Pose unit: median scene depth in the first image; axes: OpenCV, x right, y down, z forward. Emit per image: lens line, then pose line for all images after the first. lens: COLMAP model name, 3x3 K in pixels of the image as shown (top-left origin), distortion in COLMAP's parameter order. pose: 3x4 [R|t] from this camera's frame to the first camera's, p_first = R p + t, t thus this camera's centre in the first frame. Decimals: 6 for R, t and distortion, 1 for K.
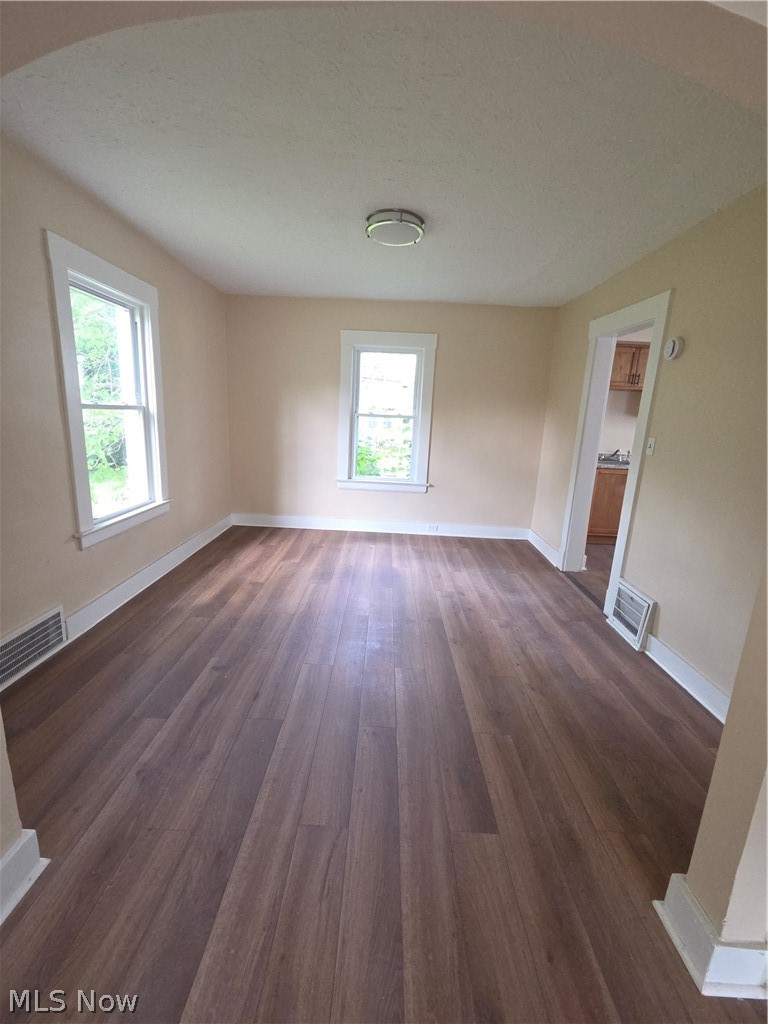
lens RADIAL K [[417.4, 0, 377.4], [0, 417.4, 503.1], [0, 0, 1]] dist [0.000819, -0.000033]
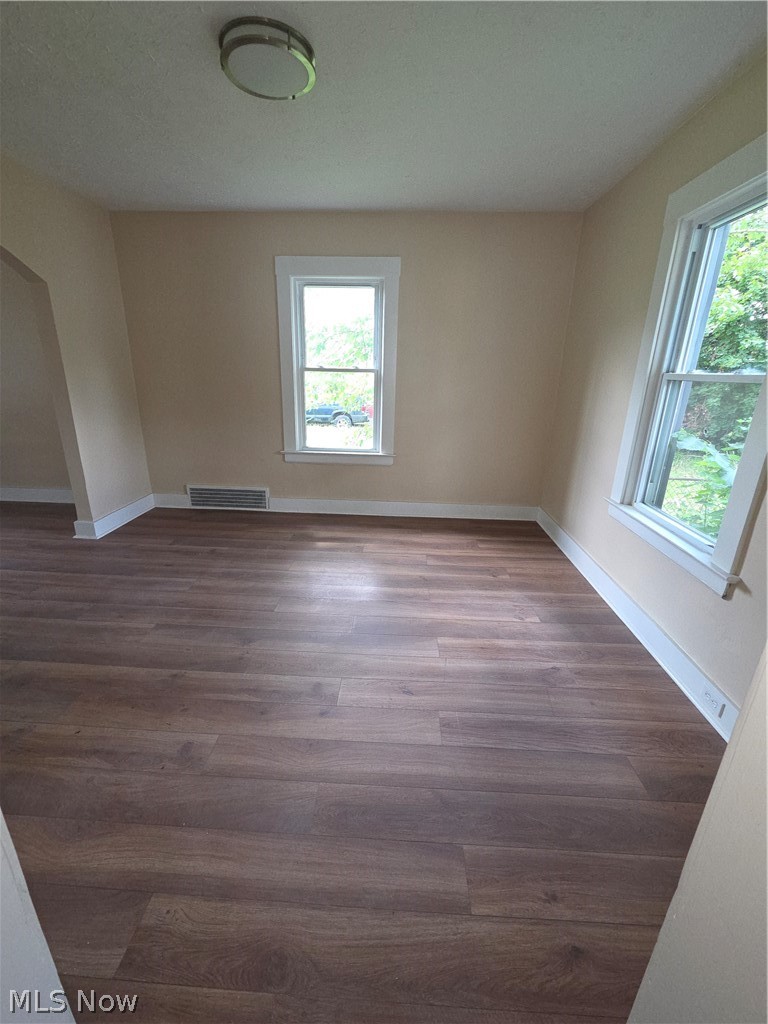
lens RADIAL K [[417.4, 0, 377.4], [0, 417.4, 503.1], [0, 0, 1]] dist [0.000819, -0.000033]
pose [[-0.028282, 0.262045, -0.964641, 0.626928], [-0.233349, 0.936633, 0.261278, -0.174693], [0.971982, 0.232488, 0.034659, 0.977367]]
